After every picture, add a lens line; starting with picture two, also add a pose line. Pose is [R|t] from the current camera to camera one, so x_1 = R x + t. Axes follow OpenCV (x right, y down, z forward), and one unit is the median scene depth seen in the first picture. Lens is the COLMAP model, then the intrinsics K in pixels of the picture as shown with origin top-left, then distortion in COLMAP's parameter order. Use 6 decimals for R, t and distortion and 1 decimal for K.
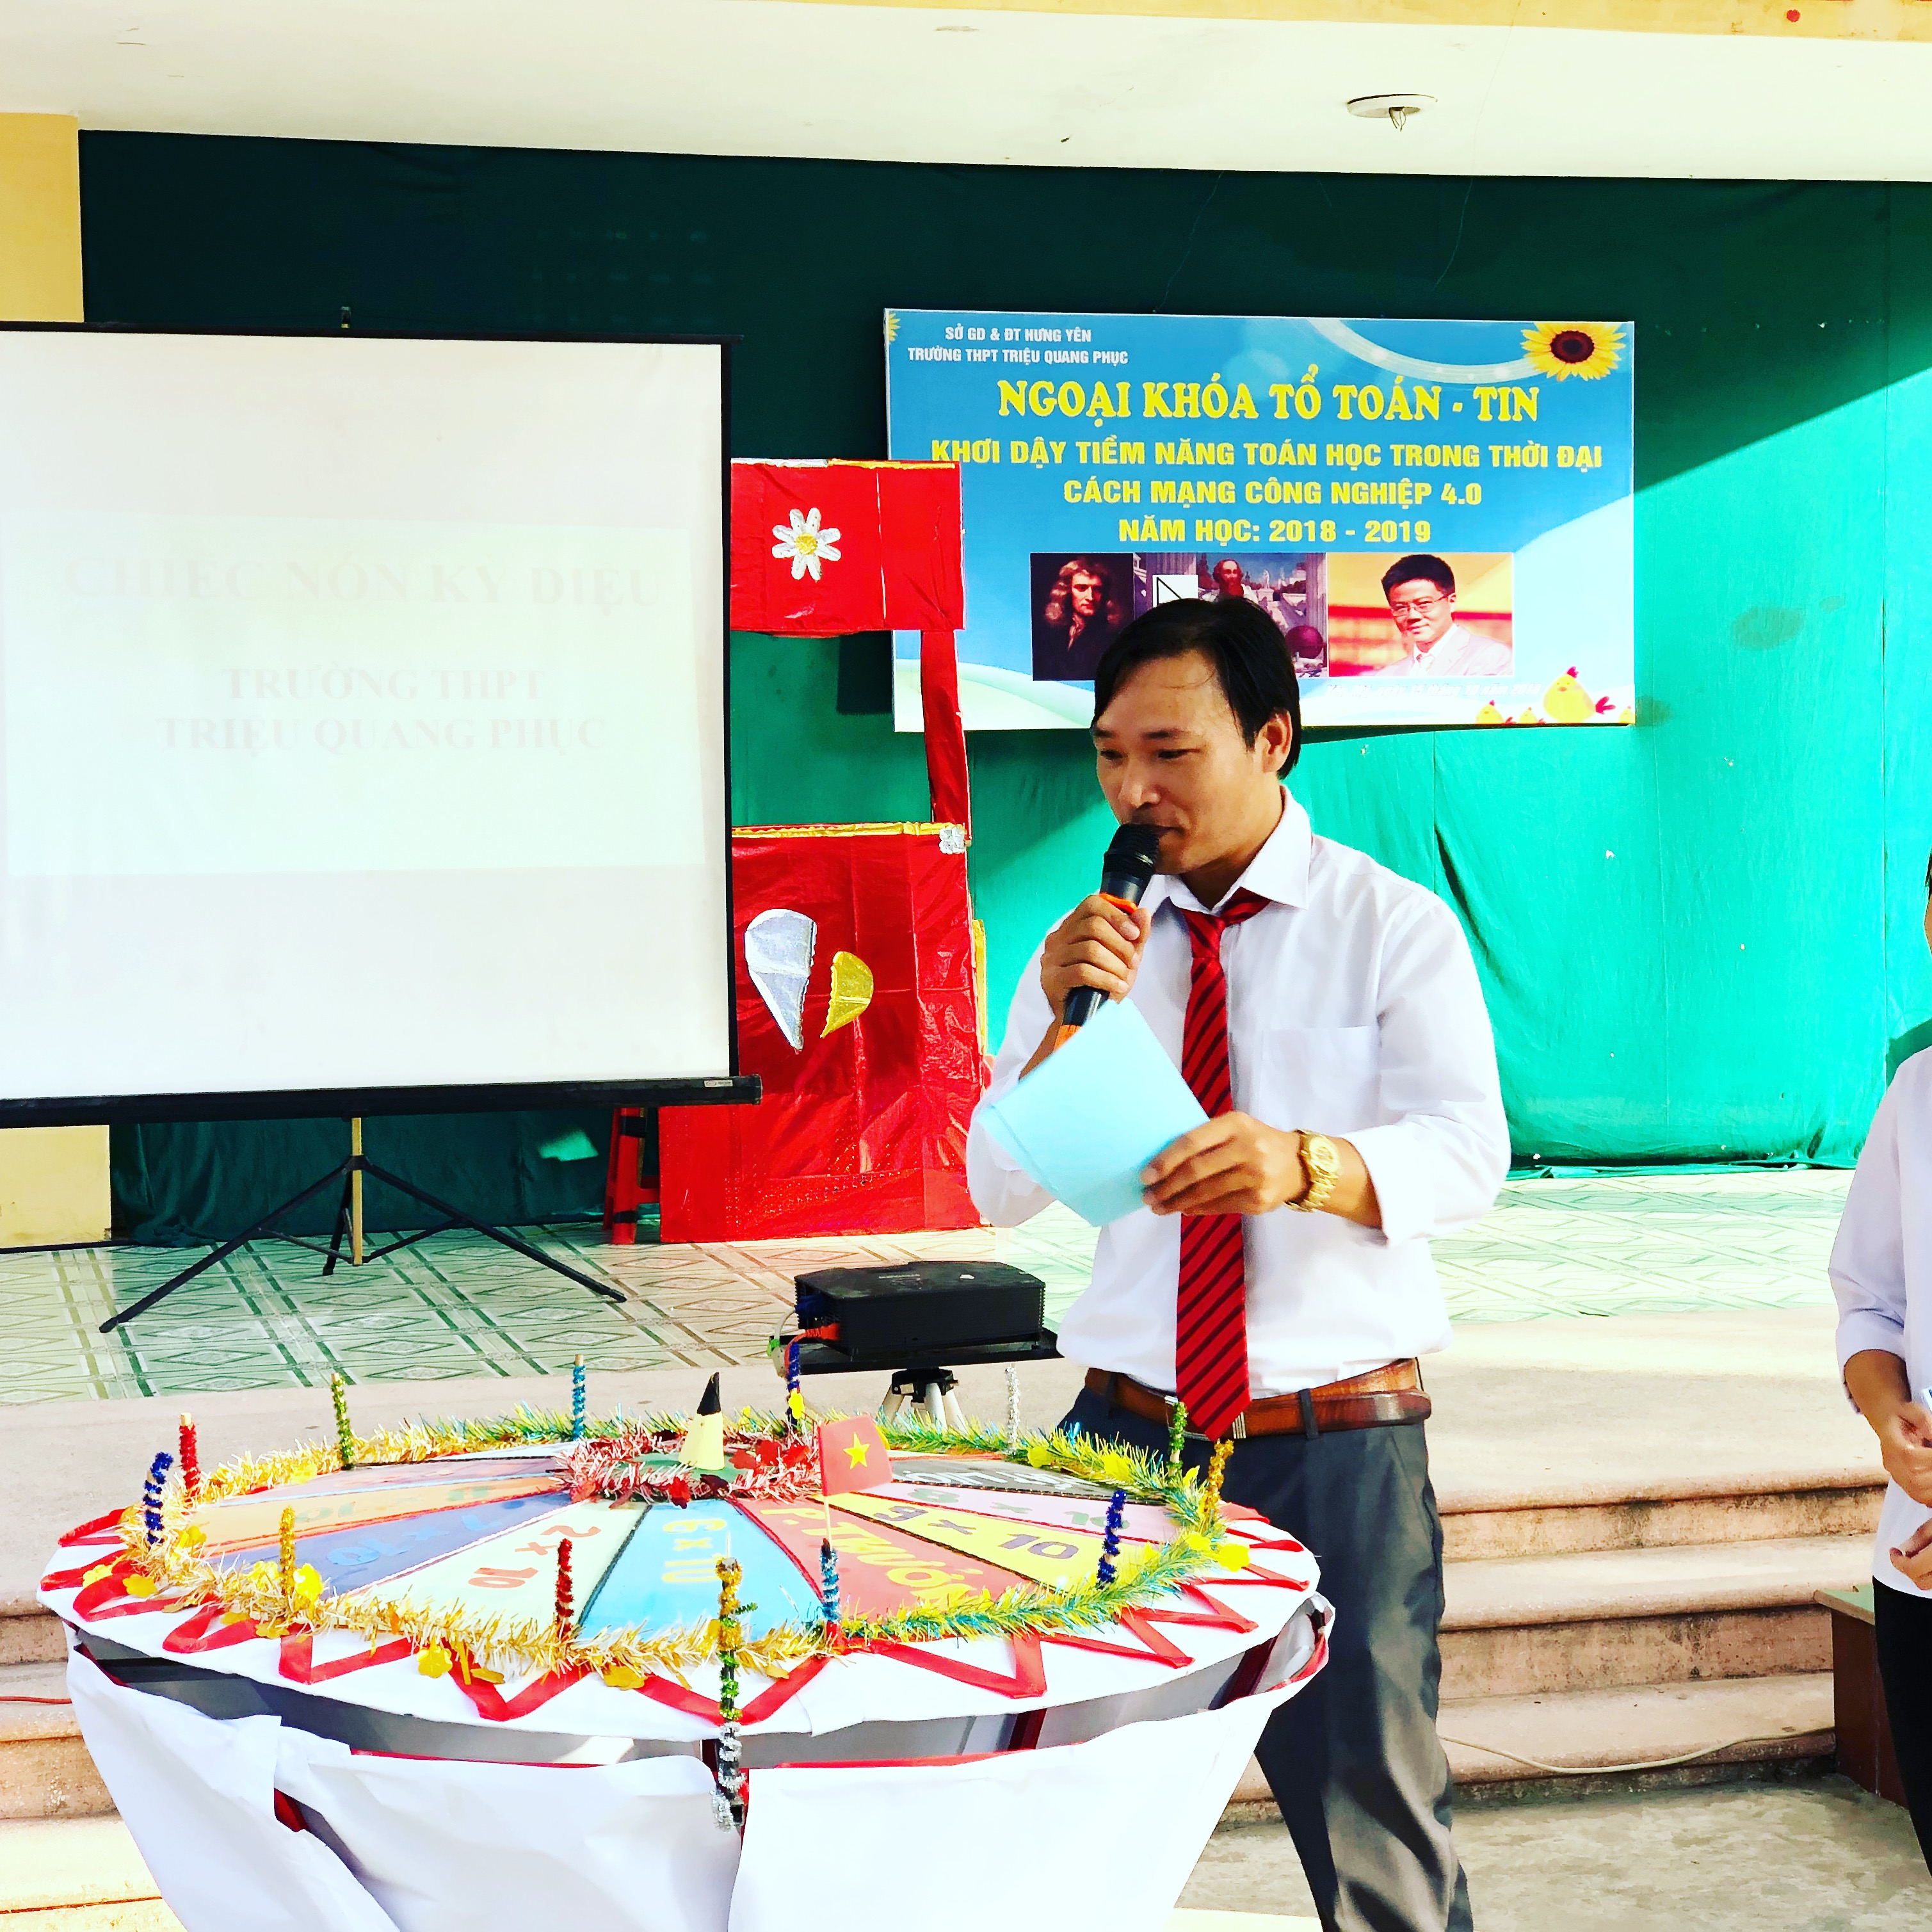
lens RADIAL K [[3473.8, 0, 742.9], [0, 3473.8, 992.3], [0, 0, 1]] dist [-0.026080, 0.607942]
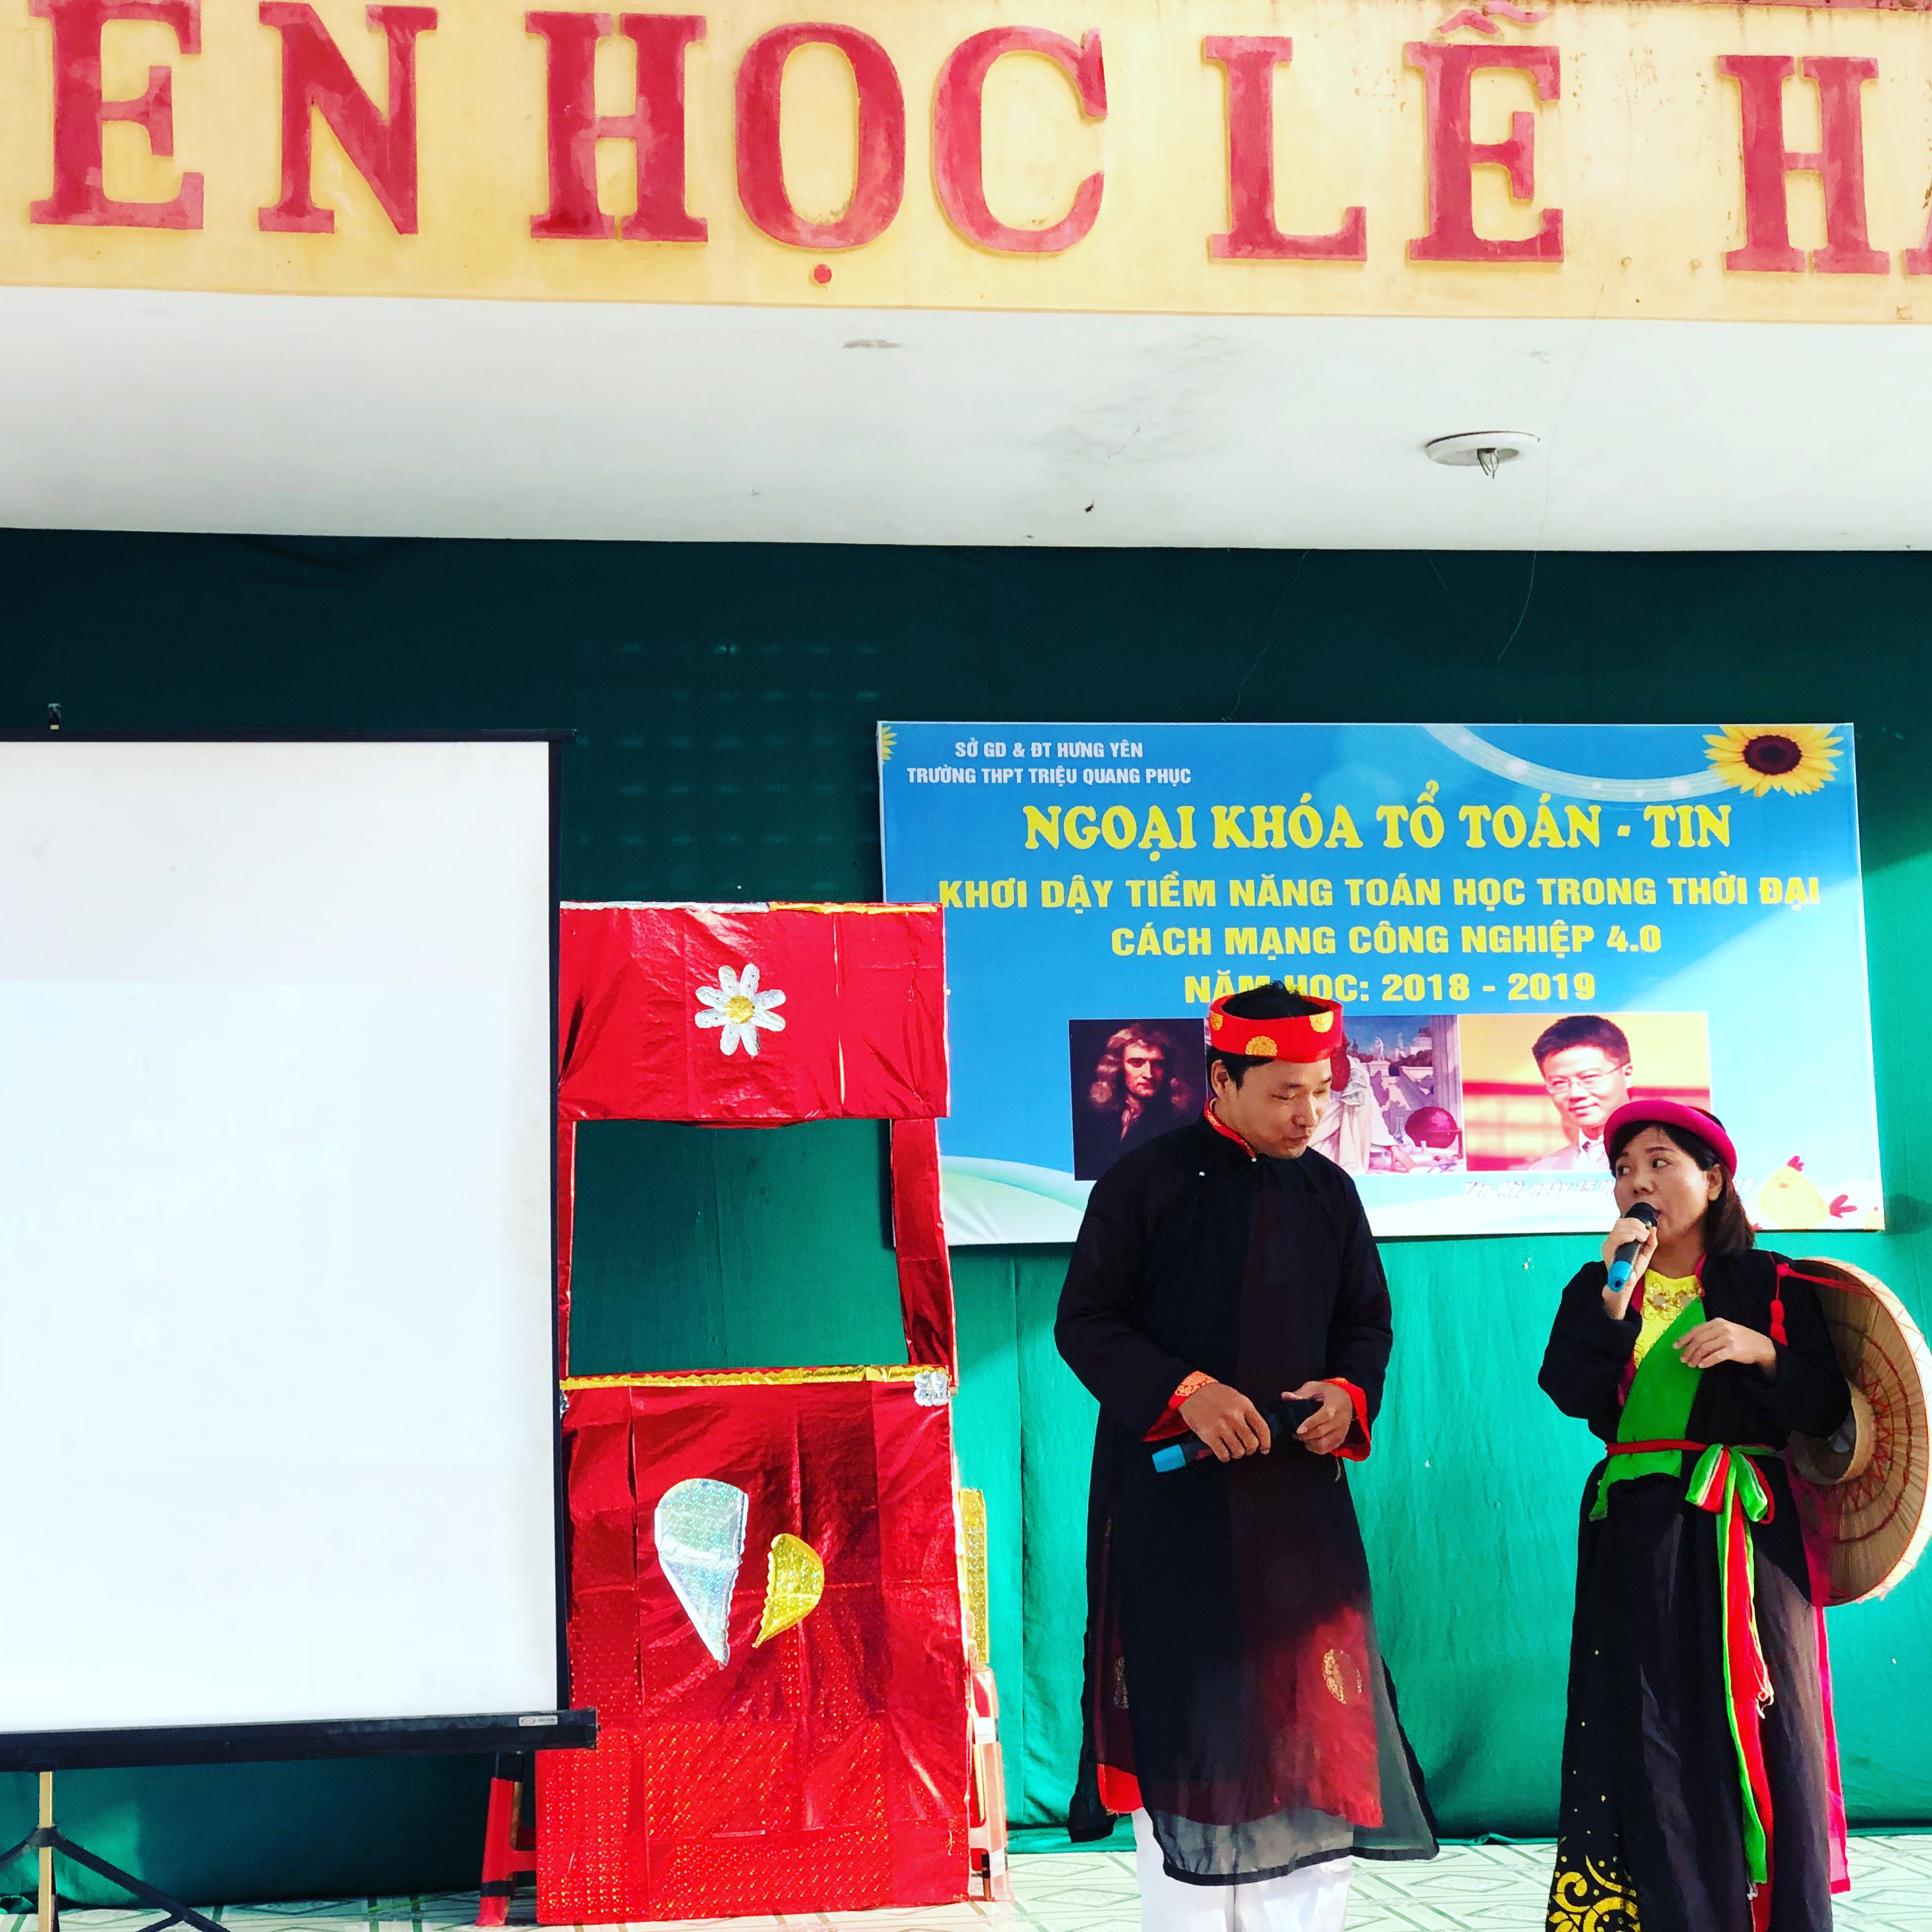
lens RADIAL K [[3473.8, 0, 742.9], [0, 3473.8, 992.3], [0, 0, 1]] dist [-0.026080, 0.607942]
pose [[0.993064, -0.016834, -0.116362, 0.099736], [-0.000650, 0.988896, -0.148607, -0.014700], [0.117572, 0.147652, 0.982026, 0.209976]]
